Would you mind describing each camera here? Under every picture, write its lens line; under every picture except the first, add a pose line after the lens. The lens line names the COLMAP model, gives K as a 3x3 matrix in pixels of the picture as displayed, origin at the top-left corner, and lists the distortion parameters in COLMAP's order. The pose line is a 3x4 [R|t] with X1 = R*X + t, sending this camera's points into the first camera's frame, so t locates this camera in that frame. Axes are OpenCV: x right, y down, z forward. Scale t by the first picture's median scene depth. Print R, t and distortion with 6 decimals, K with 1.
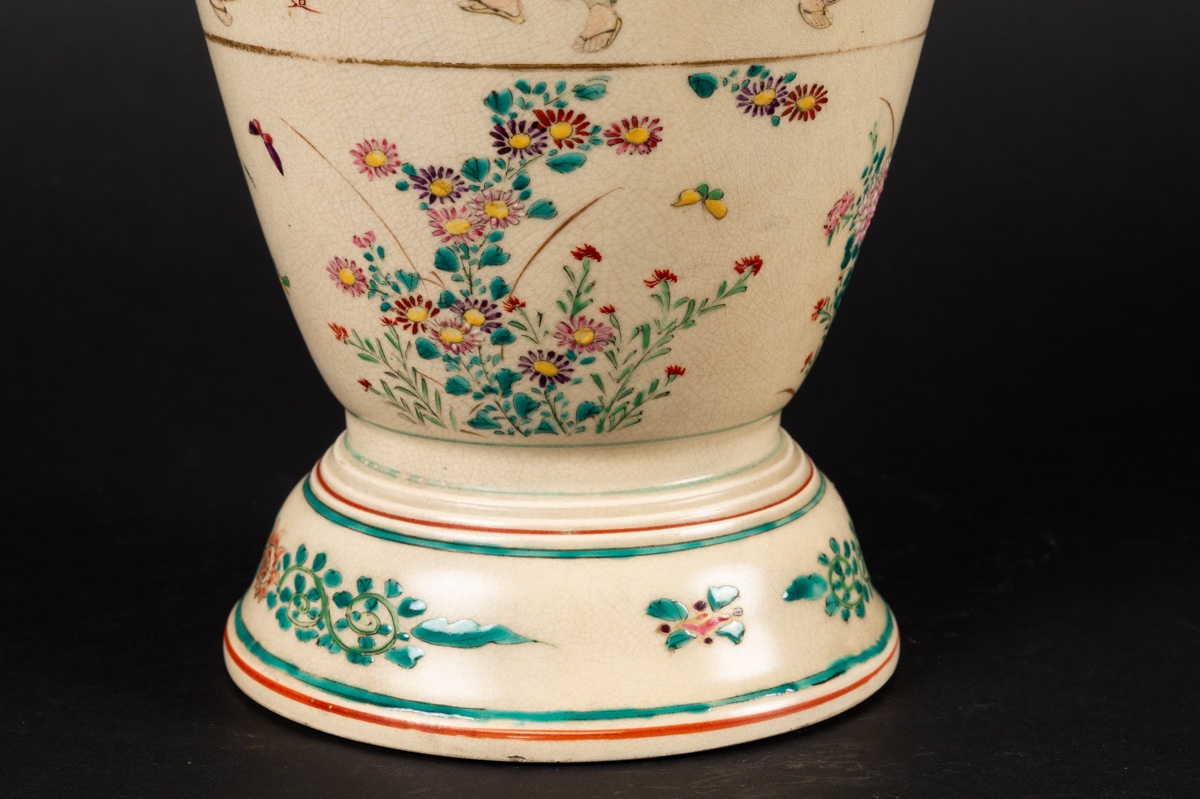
lens RADIAL K [[2898.1, 0, 600.0], [0, 2898.1, 399.5], [0, 0, 1]] dist [-0.017209, 0.137205]
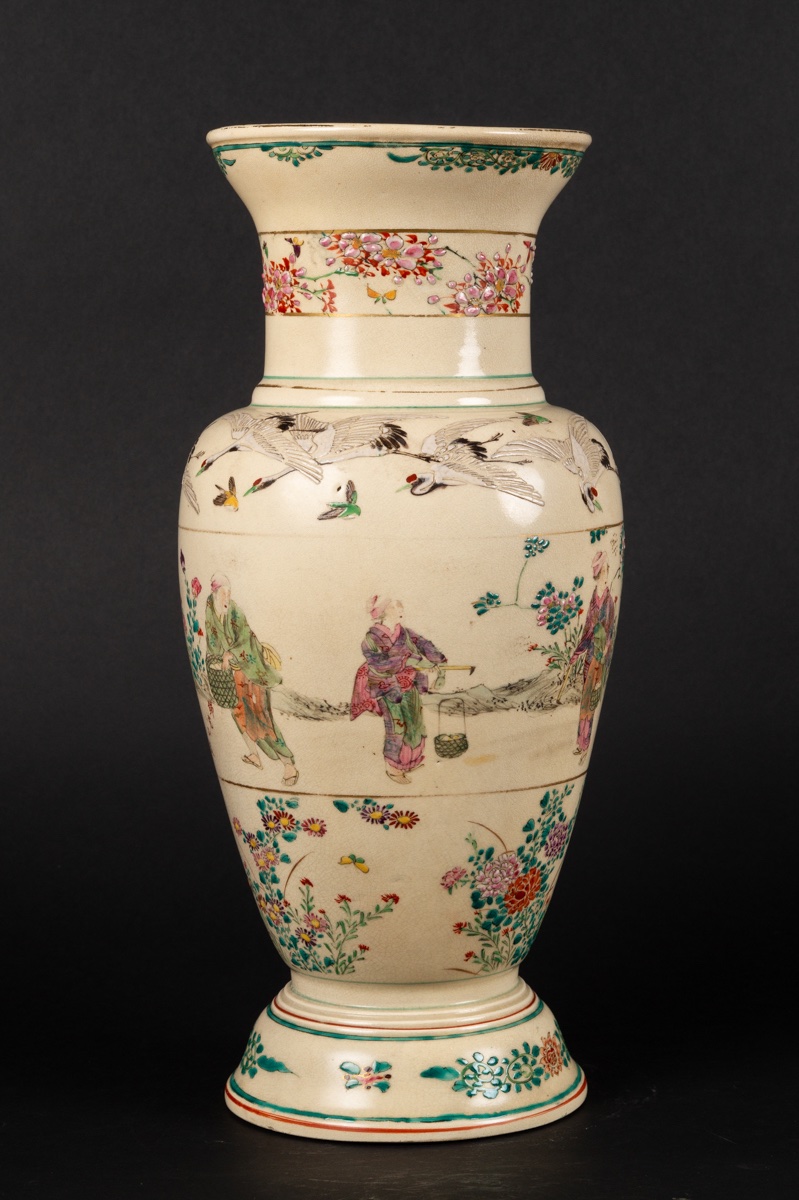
lens RADIAL K [[2898.1, 0, 399.5], [0, 2898.1, 600.0], [0, 0, 1]] dist [-0.017209, 0.137205]
pose [[0.770704, 0.047915, -0.635389, 1.341647], [-0.138117, 0.986024, -0.093174, -0.065282], [0.622044, 0.159567, 0.766550, -0.567263]]
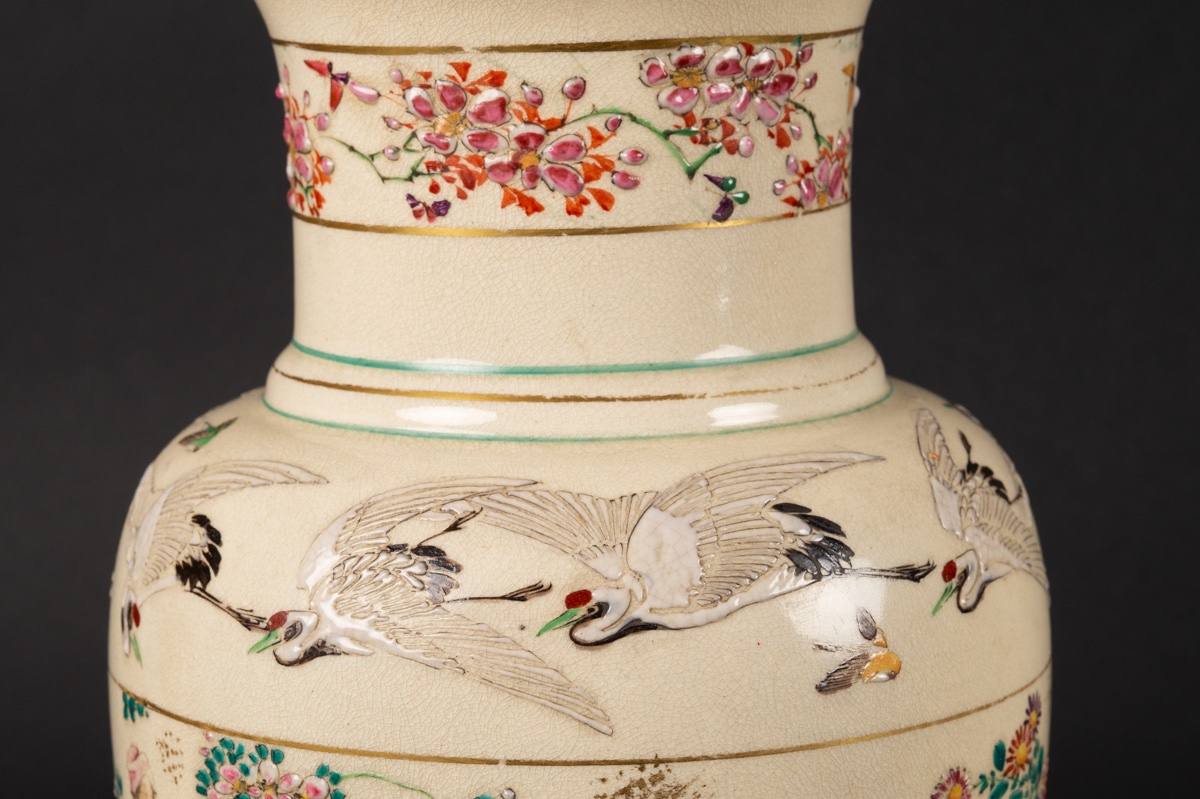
lens RADIAL K [[3018.7, 0, 600.0], [0, 3018.7, 399.5], [0, 0, 1]] dist [-0.004813, 0.420728]
pose [[-0.946788, 0.055914, -0.316965, 0.310634], [-0.071151, 0.924070, 0.375541, -0.790322], [0.313896, 0.378110, -0.870920, 1.938741]]
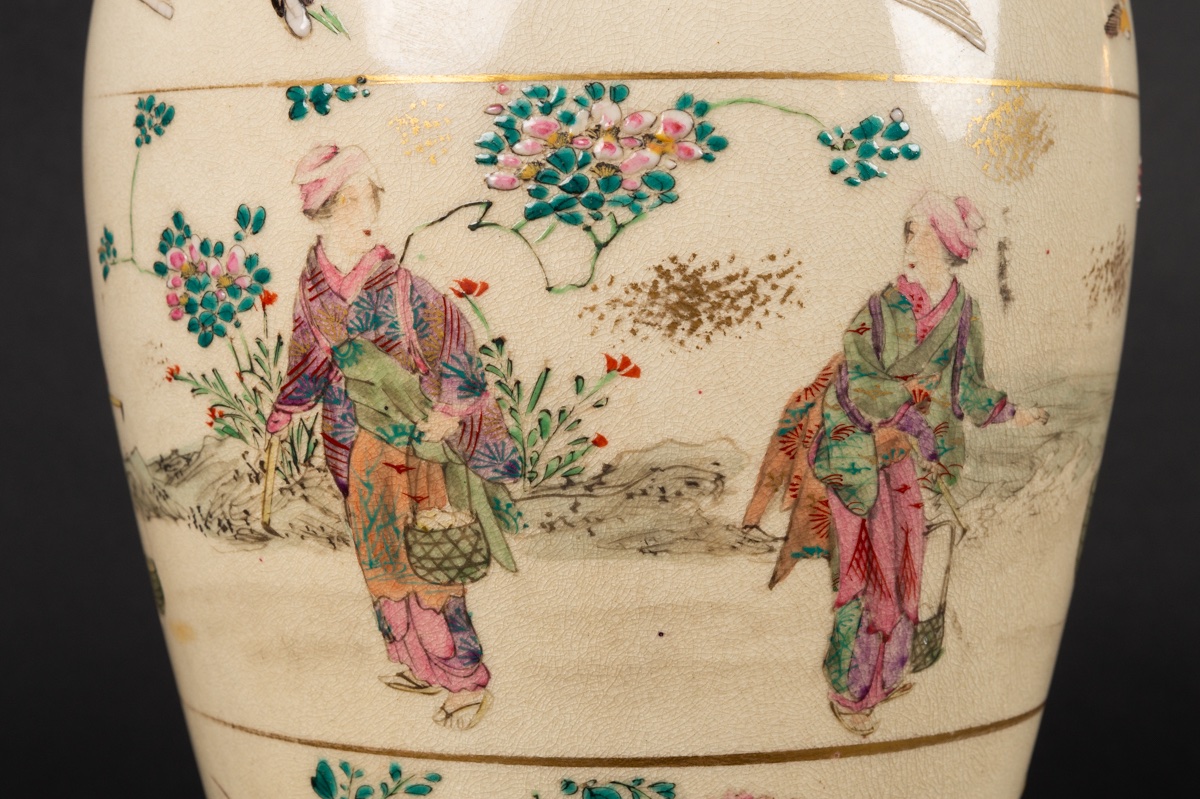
lens RADIAL K [[3018.7, 0, 600.0], [0, 3018.7, 399.5], [0, 0, 1]] dist [-0.004813, 0.420728]
pose [[-0.595729, 0.043537, -0.802005, 0.746587], [-0.193860, 0.961214, 0.196179, -0.414276], [0.779439, 0.272346, -0.564183, 1.604960]]
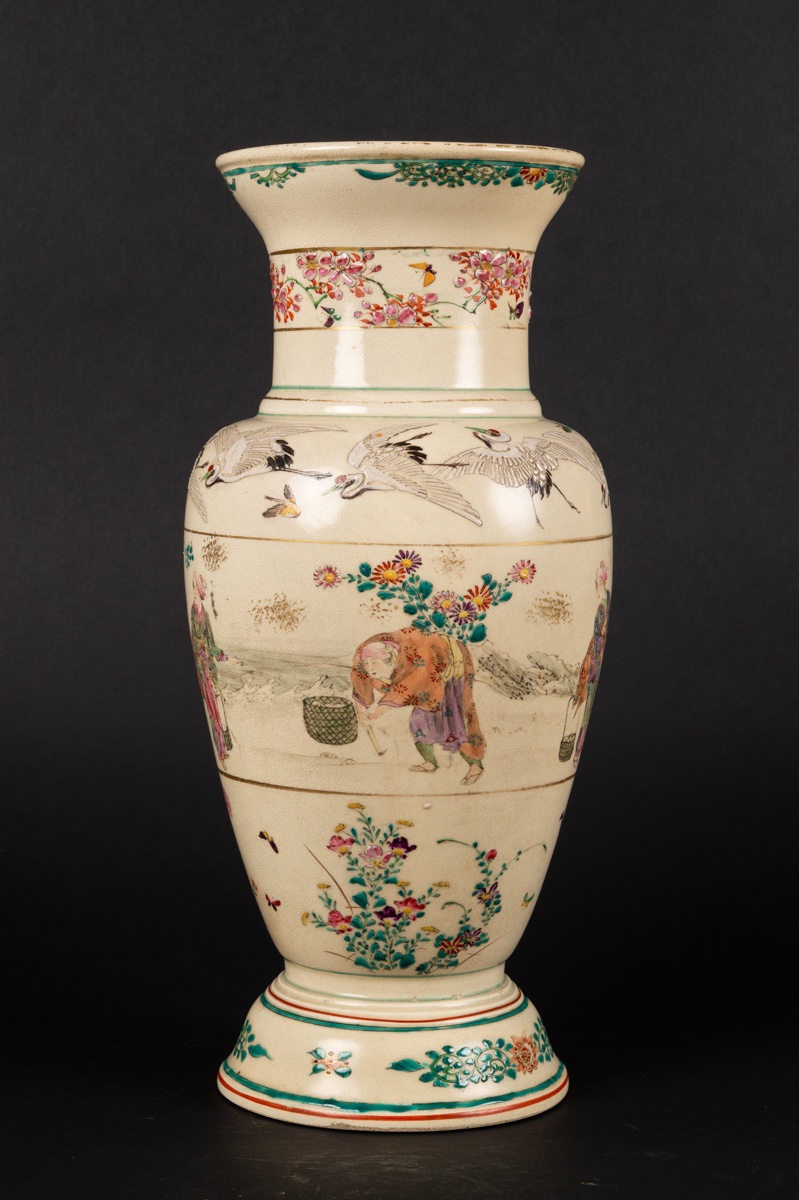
lens RADIAL K [[2760.3, 0, 399.5], [0, 2760.3, 600.0], [0, 0, 1]] dist [-0.037529, 0.005007]
pose [[-0.706292, -0.070595, 0.704392, -1.496568], [0.155594, 0.955204, 0.251746, -0.797920], [-0.690610, 0.287405, -0.663669, 2.462982]]
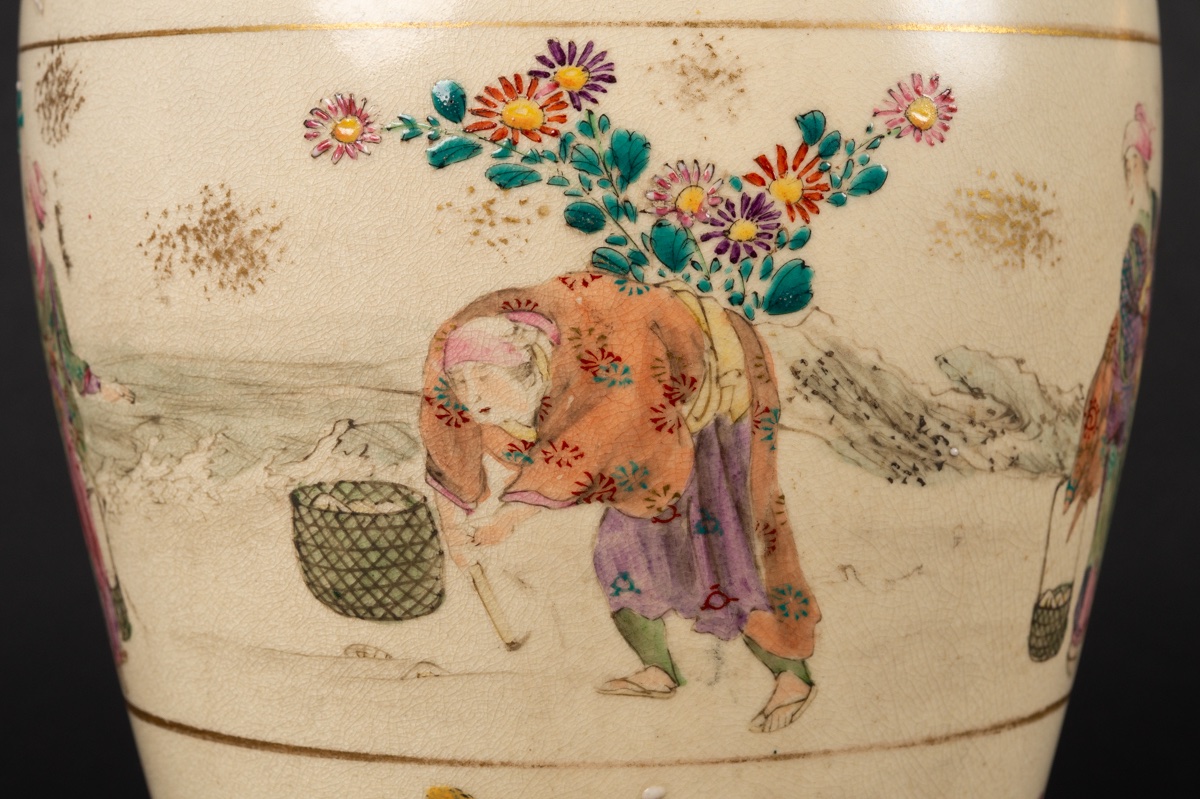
lens RADIAL K [[3018.7, 0, 600.0], [0, 3018.7, 399.5], [0, 0, 1]] dist [-0.004813, 0.420728]
pose [[-0.661593, -0.043021, 0.748628, -0.673778], [0.184936, 0.958153, 0.218497, -0.415075], [-0.726701, 0.283004, -0.625951, 1.627456]]
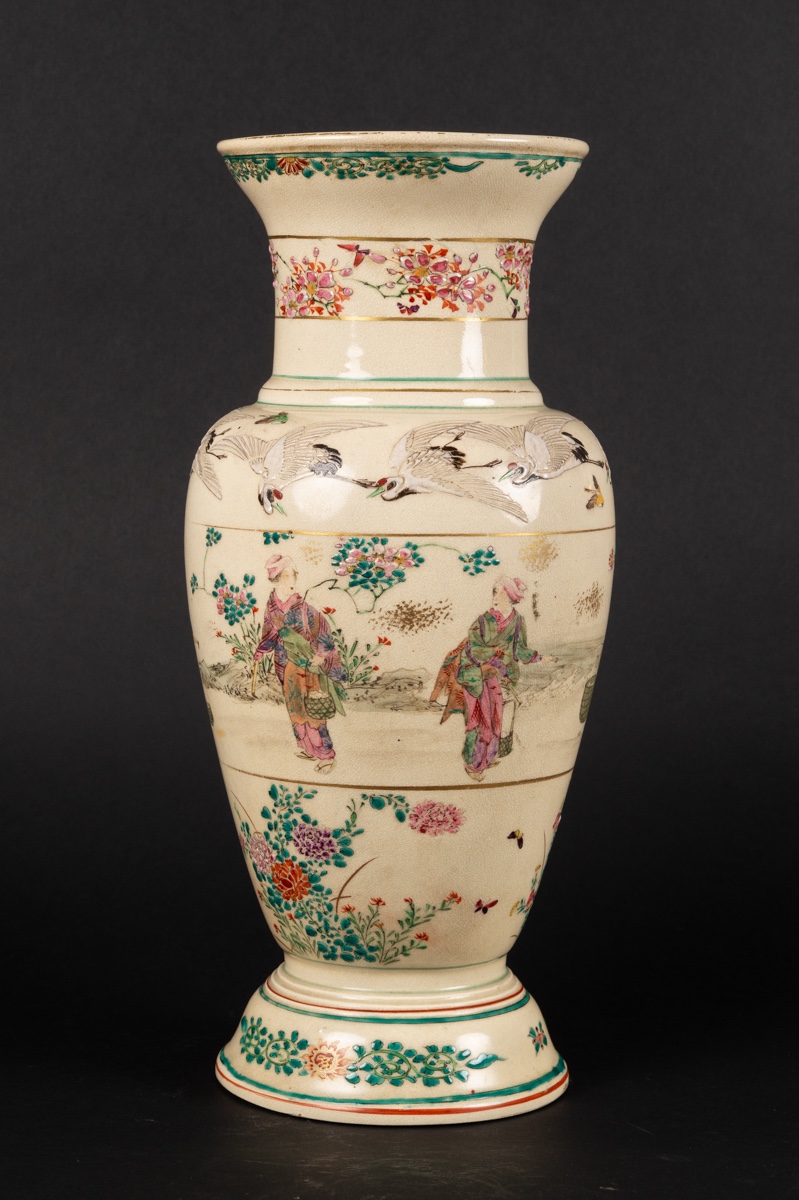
lens RADIAL K [[2898.1, 0, 399.5], [0, 2898.1, 600.0], [0, 0, 1]] dist [-0.017209, 0.137205]
pose [[-0.655584, 0.058333, -0.752865, 1.634329], [-0.199588, 0.948169, 0.247264, -0.801424], [0.728268, 0.312366, -0.609962, 2.402302]]
